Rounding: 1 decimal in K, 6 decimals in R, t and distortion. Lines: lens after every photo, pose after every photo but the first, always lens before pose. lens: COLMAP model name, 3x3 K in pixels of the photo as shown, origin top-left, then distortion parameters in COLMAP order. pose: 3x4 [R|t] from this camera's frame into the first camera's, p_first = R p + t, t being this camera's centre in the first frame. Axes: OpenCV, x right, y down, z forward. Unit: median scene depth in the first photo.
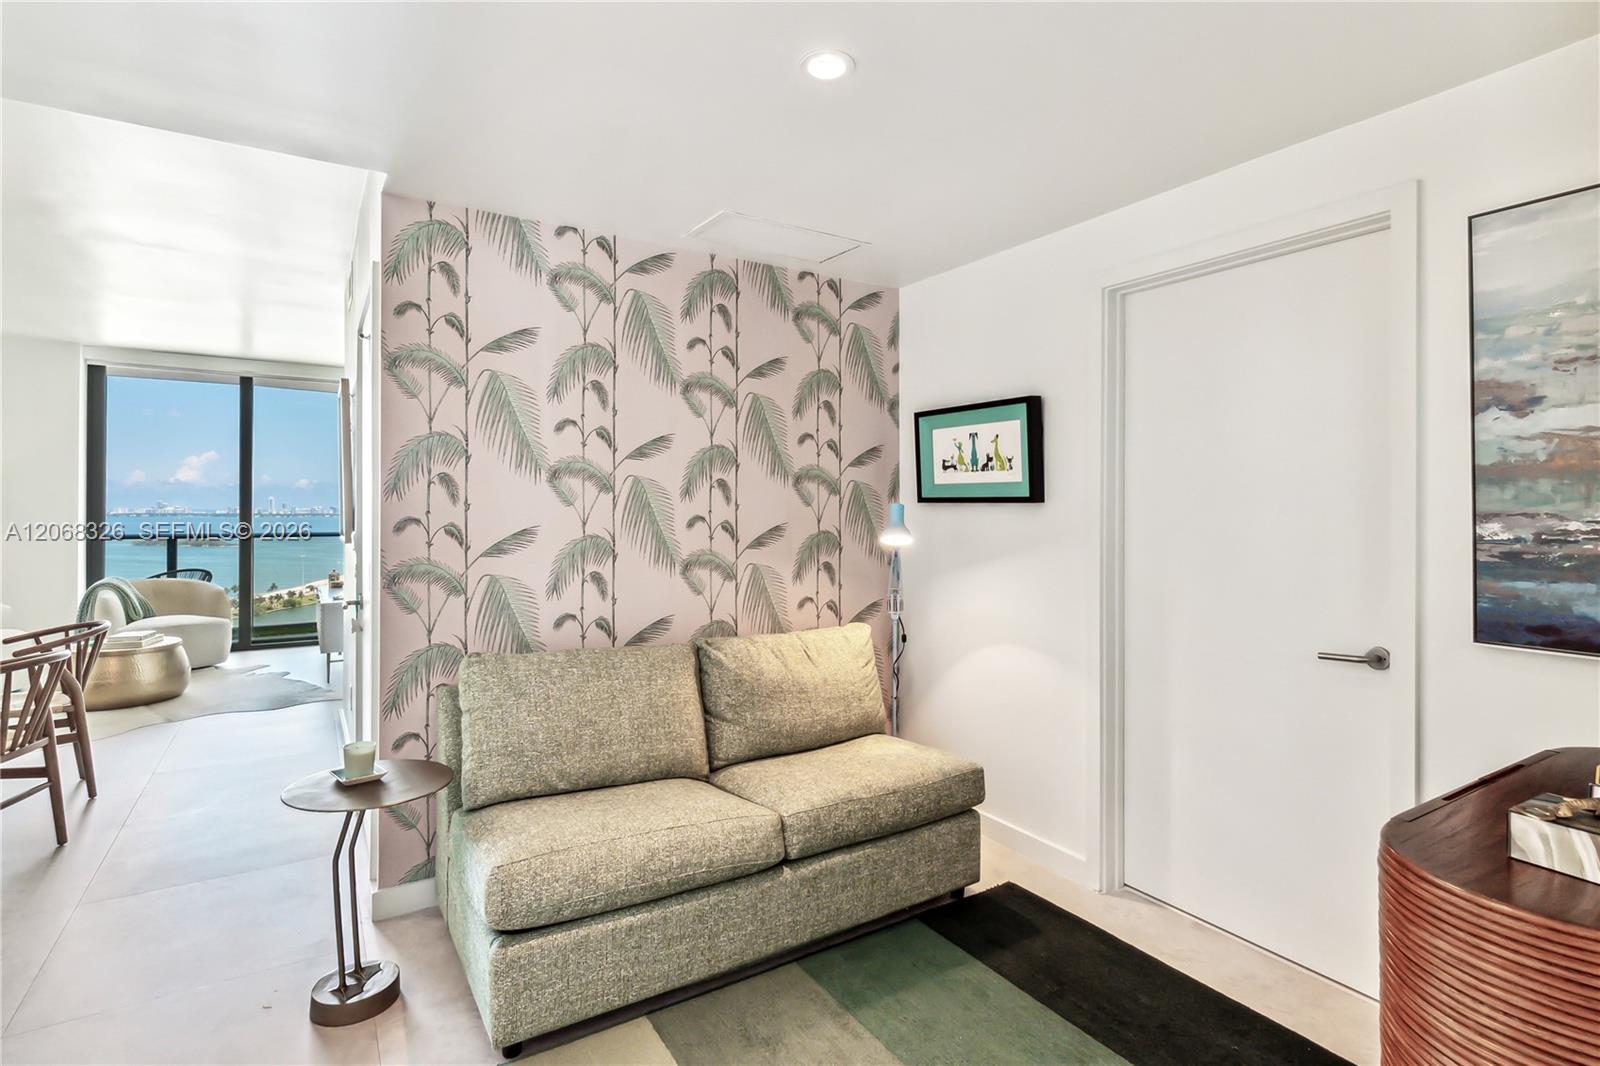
lens RADIAL K [[782.4, 0, 836.2], [0, 782.4, 501.4], [0, 0, 1]] dist [-0.004396, 0.000973]
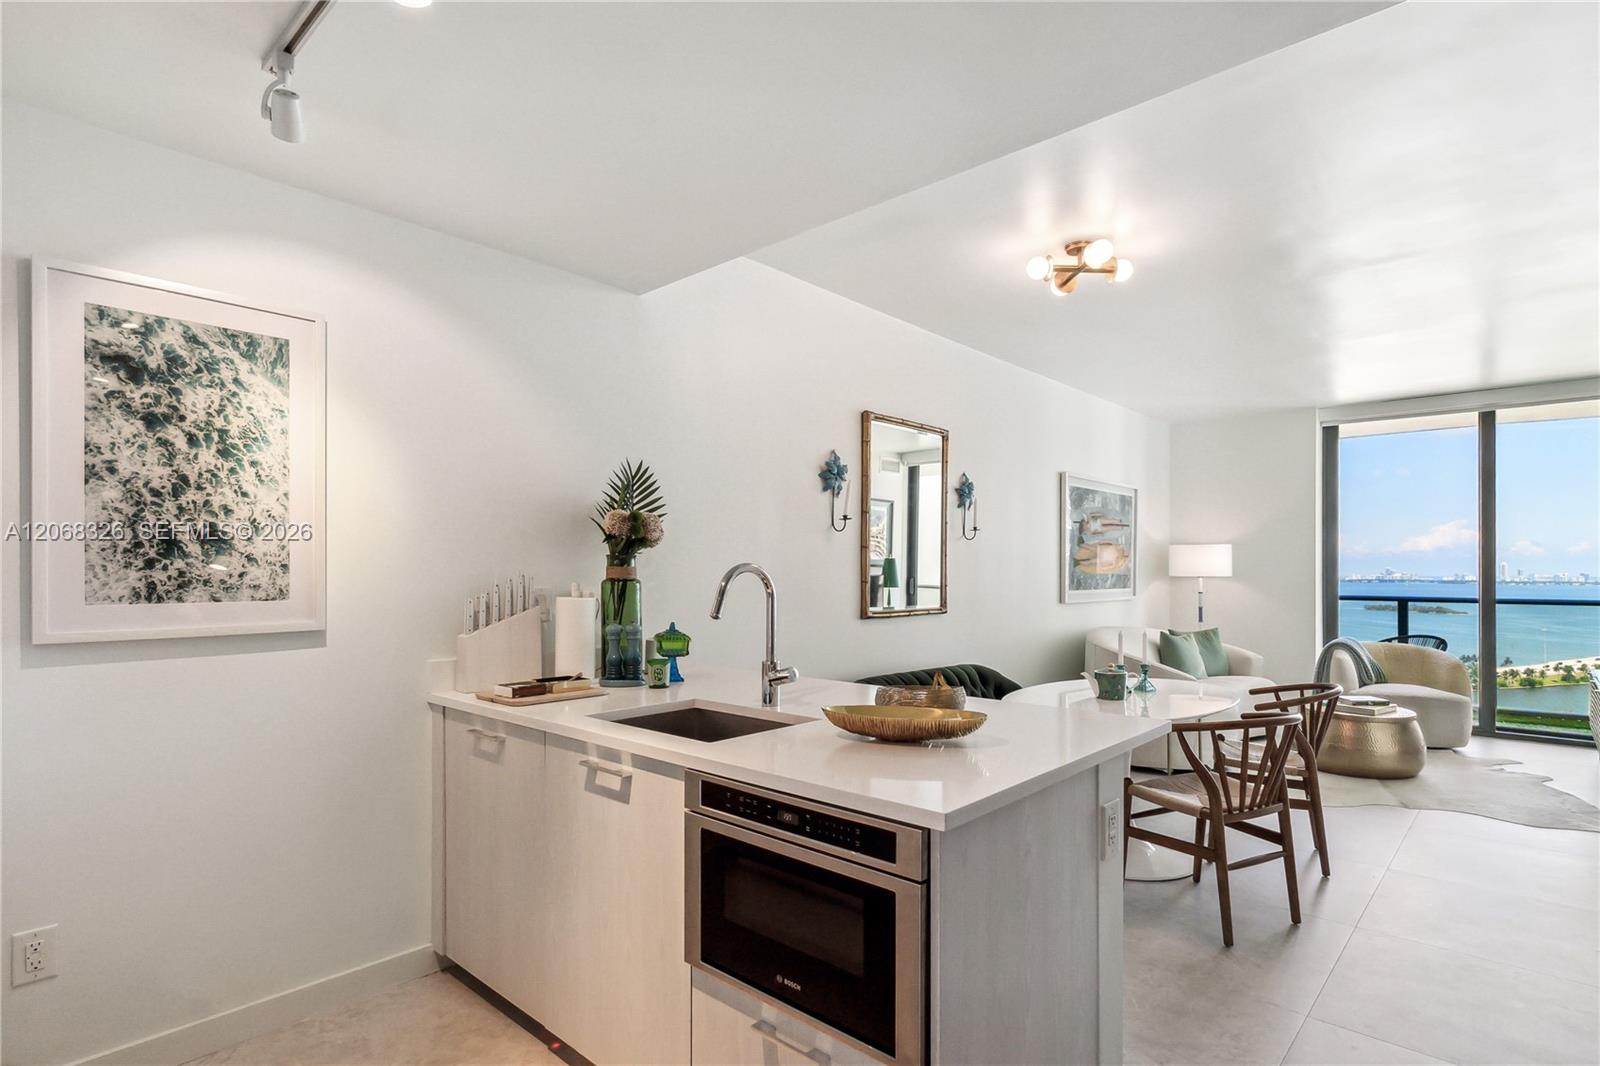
lens RADIAL K [[782.4, 0, 790.0], [0, 782.4, 570.9], [0, 0, 1]] dist [-0.004396, 0.000973]
pose [[0.201094, -0.002193, -0.979570, -0.127466], [0.005713, 0.999983, -0.001066, 0.012690], [0.979555, -0.005382, 0.201103, 0.141077]]
